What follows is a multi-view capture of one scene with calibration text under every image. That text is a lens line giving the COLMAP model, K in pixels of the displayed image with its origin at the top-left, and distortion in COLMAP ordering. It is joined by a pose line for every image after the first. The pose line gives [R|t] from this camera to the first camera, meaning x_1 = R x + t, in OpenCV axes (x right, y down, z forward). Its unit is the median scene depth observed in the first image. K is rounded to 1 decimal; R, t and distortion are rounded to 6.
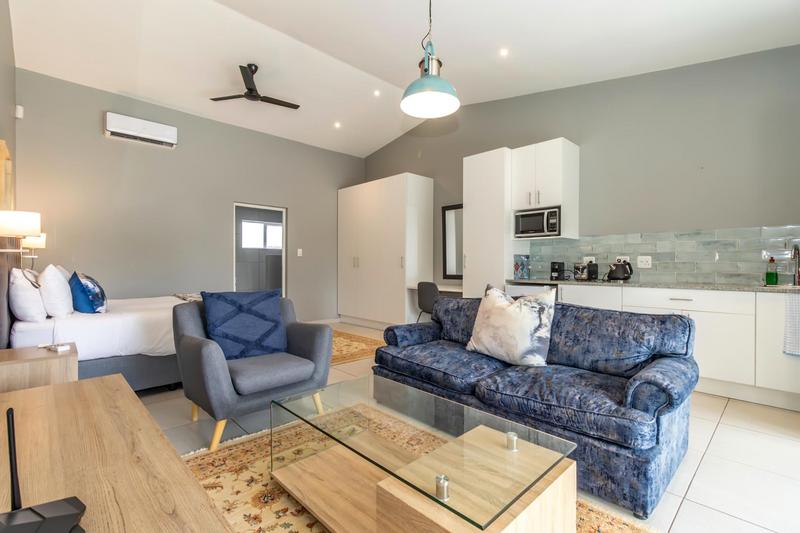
lens RADIAL K [[368.0, 0, 397.2], [0, 368.0, 268.0], [0, 0, 1]] dist [-0.001615, -0.000066]
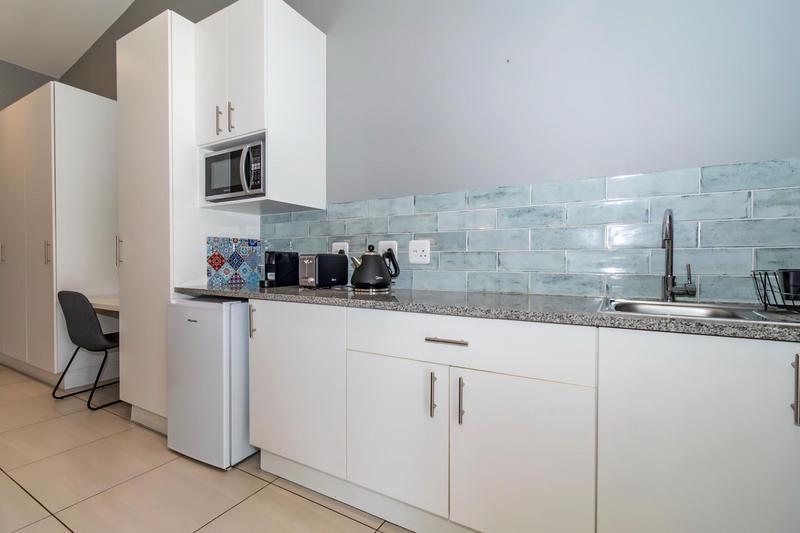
lens RADIAL K [[368.0, 0, 402.1], [0, 368.0, 264.2], [0, 0, 1]] dist [-0.001615, -0.000066]
pose [[0.958564, -0.002920, 0.284861, 0.475820], [0.001517, 0.999986, 0.005146, -0.001651], [-0.284872, -0.004501, 0.958555, 0.488240]]
